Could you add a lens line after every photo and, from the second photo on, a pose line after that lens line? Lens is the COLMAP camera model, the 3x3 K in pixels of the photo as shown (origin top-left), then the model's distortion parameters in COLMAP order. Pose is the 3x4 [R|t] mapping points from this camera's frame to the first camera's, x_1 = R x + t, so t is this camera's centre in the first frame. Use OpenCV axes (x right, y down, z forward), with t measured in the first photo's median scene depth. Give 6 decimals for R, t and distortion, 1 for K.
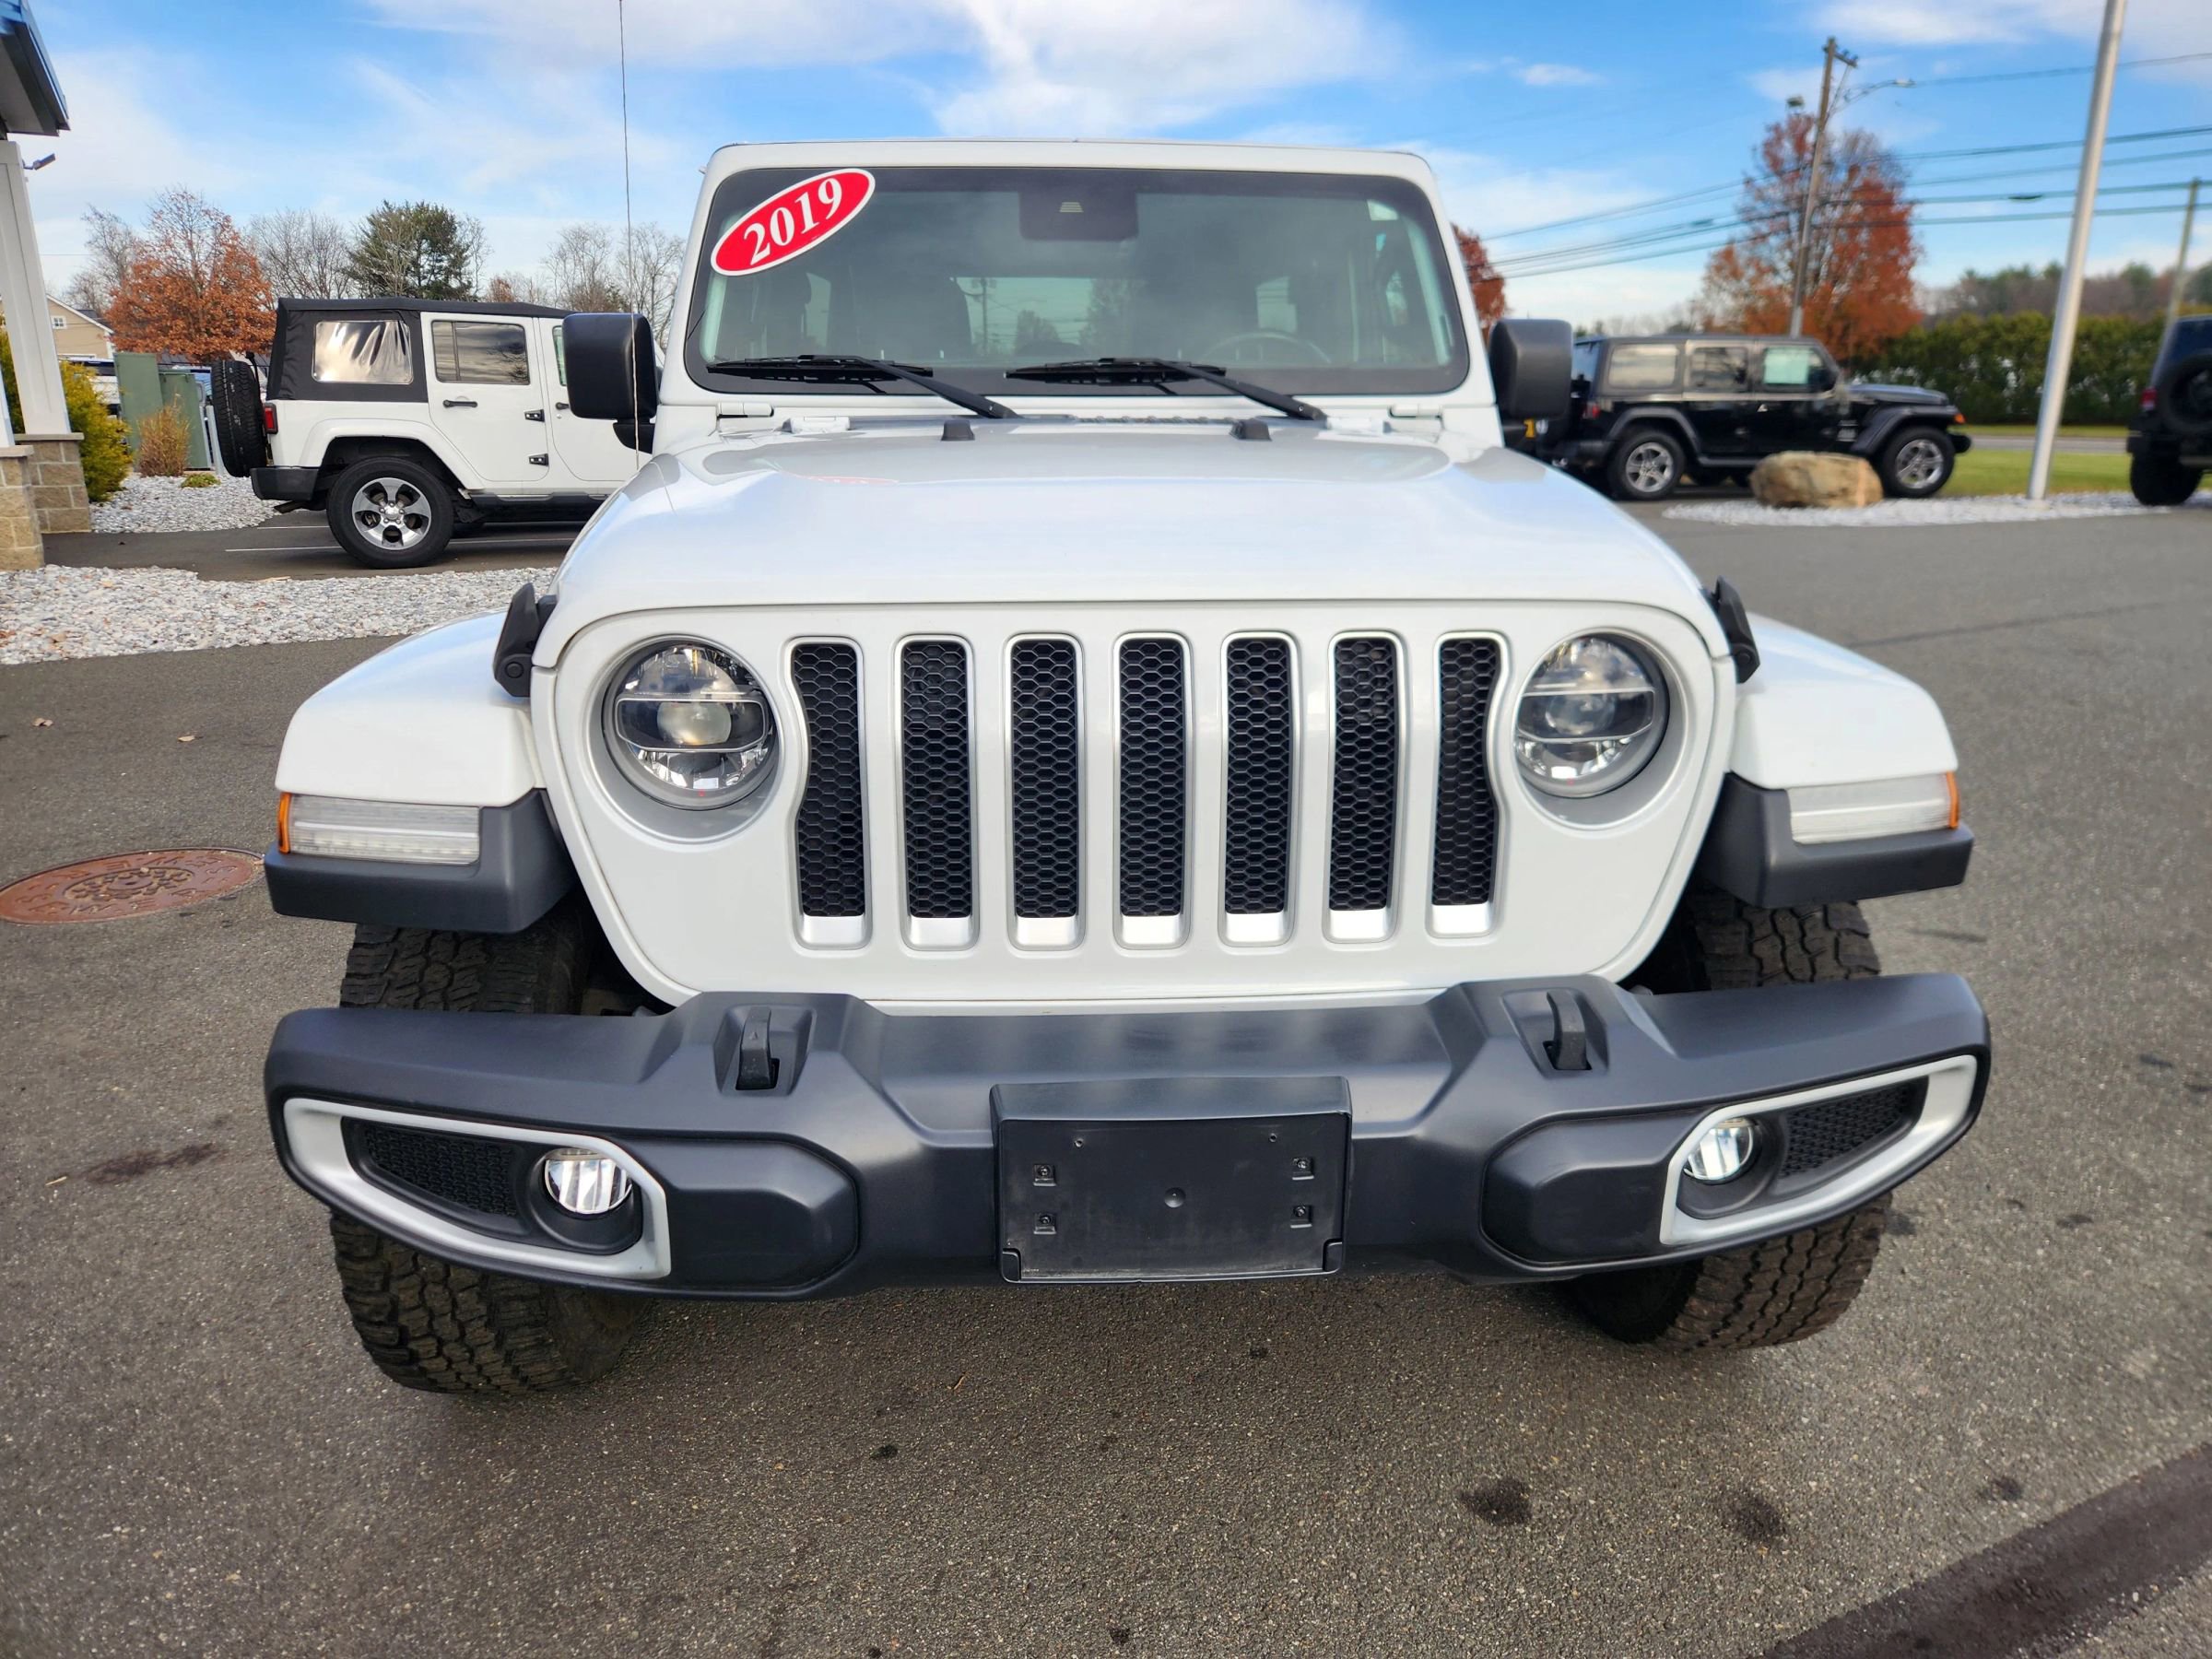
lens RADIAL K [[1466.8, 0, 1109.5], [0, 1466.8, 817.8], [0, 0, 1]] dist [0.070561, -0.063102]
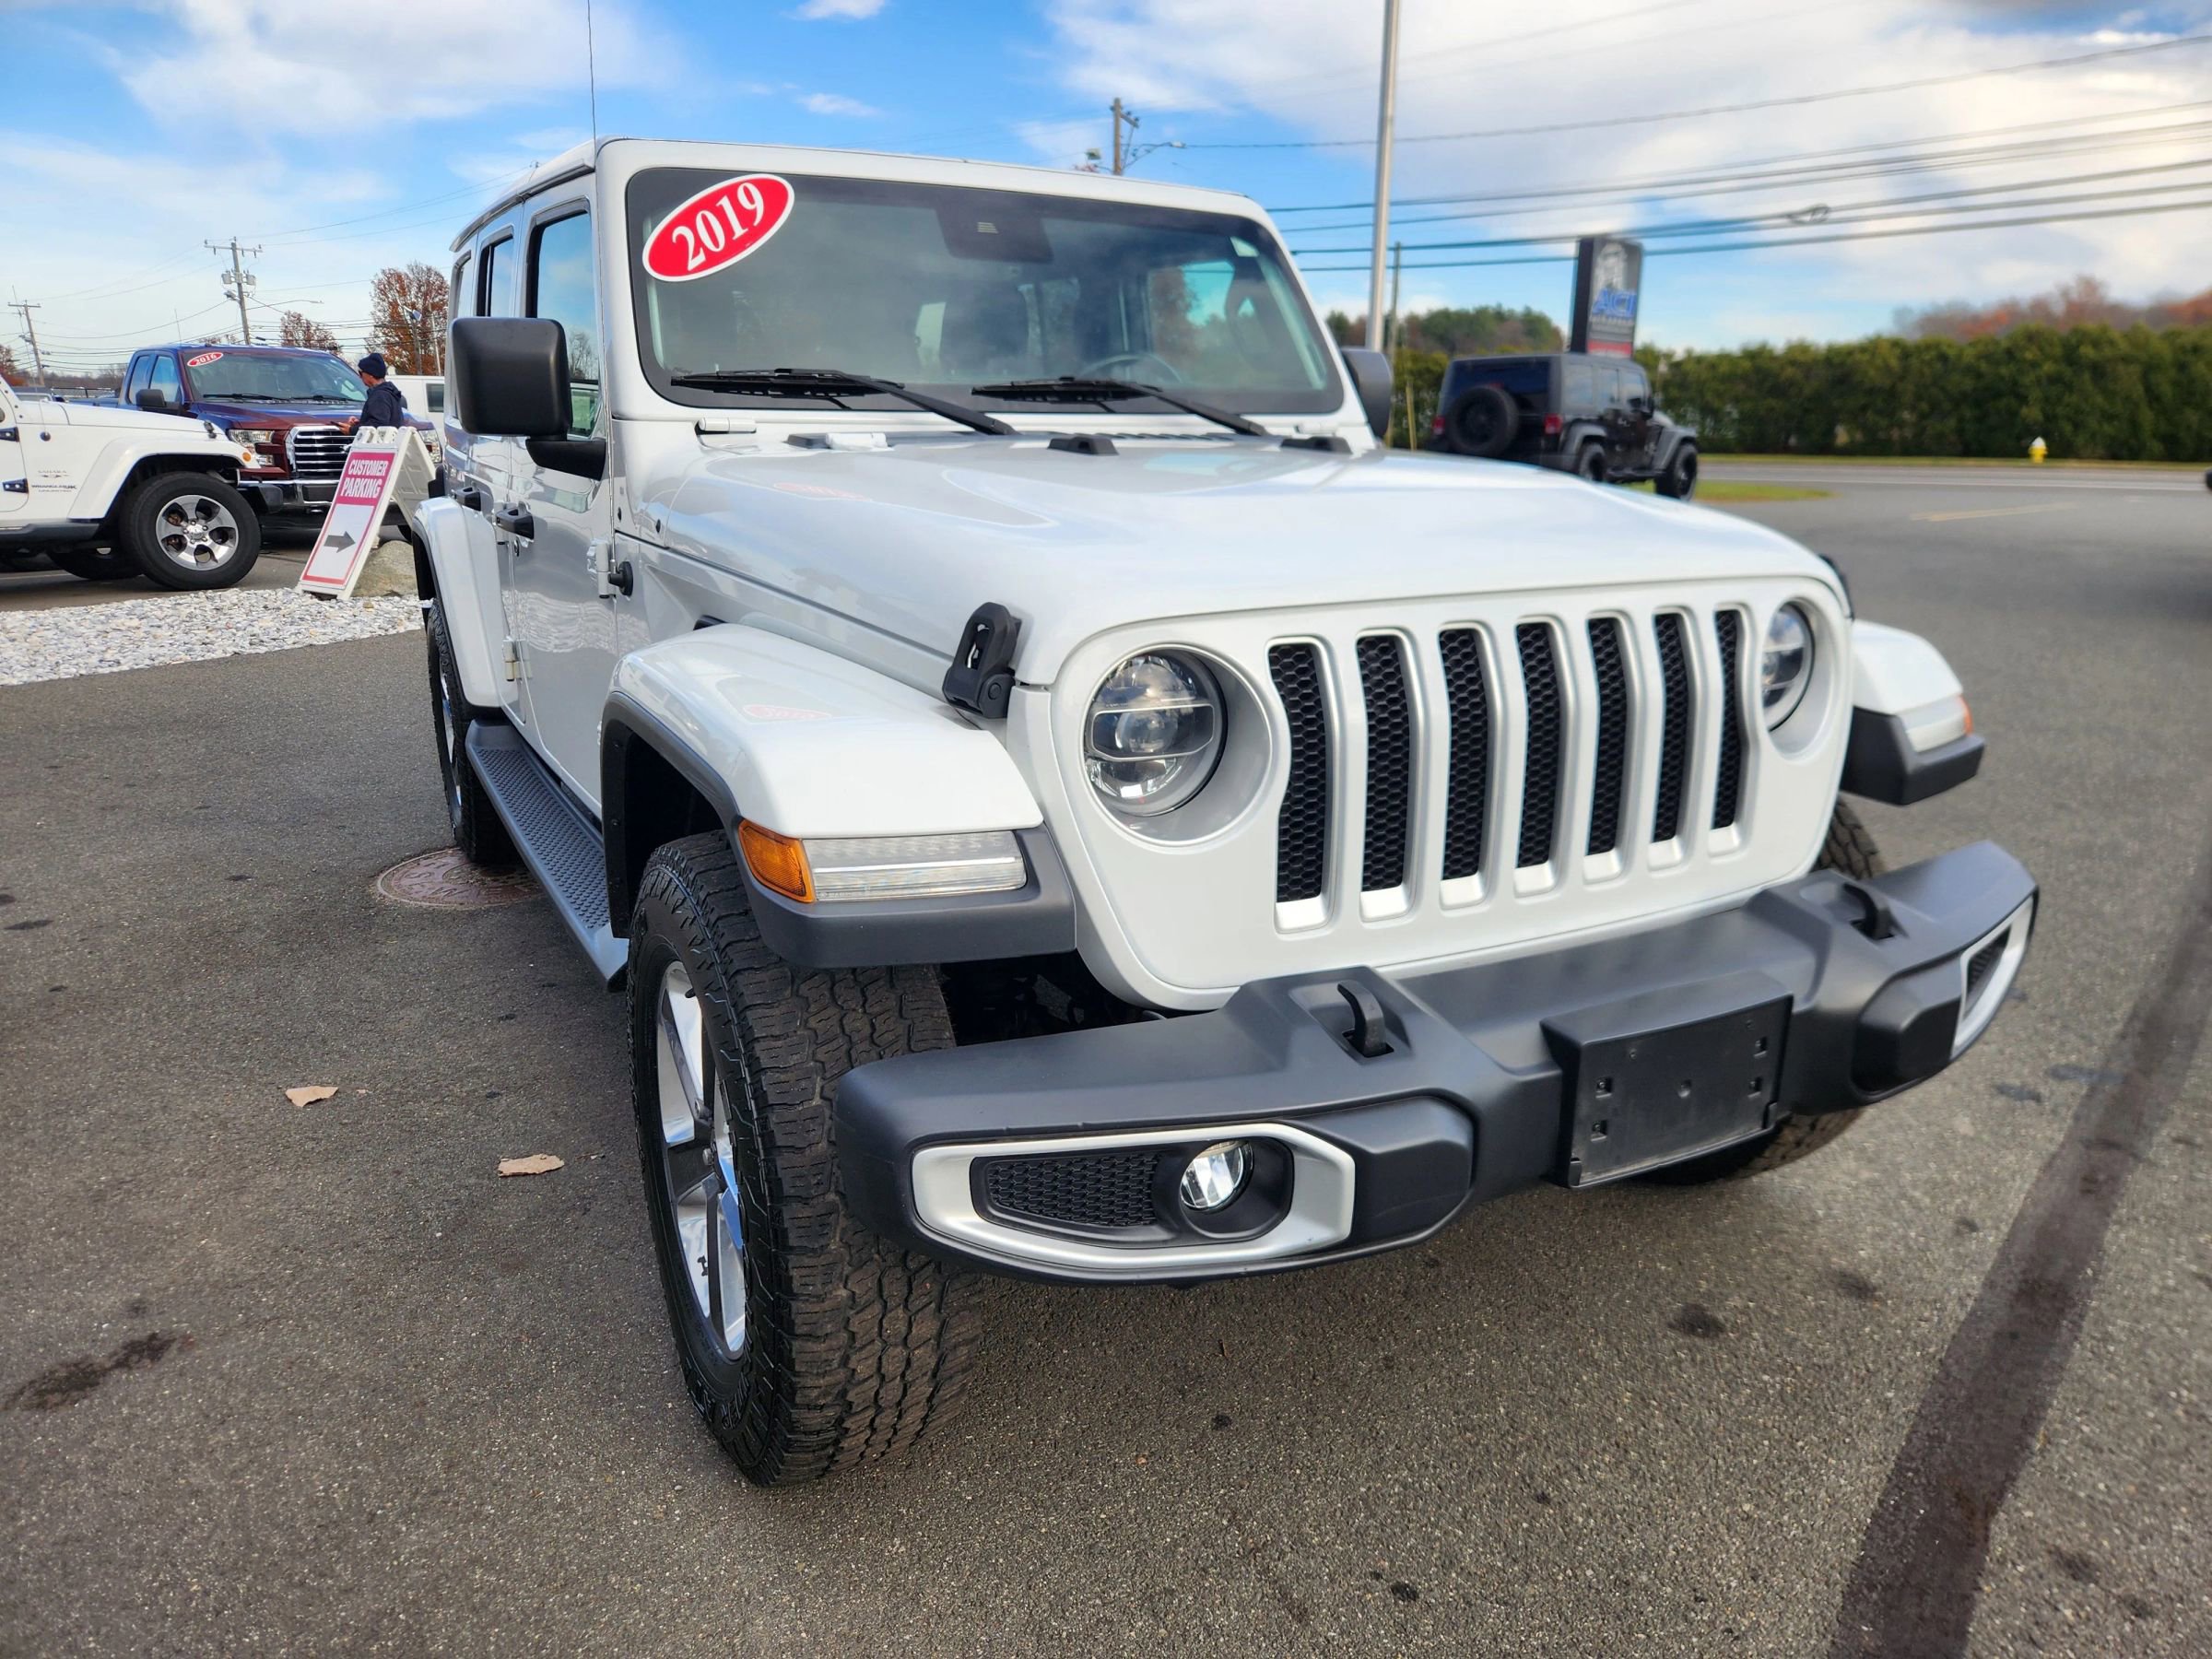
lens RADIAL K [[1468.2, 0, 1106.0], [0, 1468.2, 829.5], [0, 0, 1]] dist [0.070151, -0.063065]
pose [[0.909567, -0.106595, 0.401654, -0.450081], [0.108788, 0.993912, 0.017419, -0.010700], [-0.401065, 0.027851, 0.915626, 0.049280]]
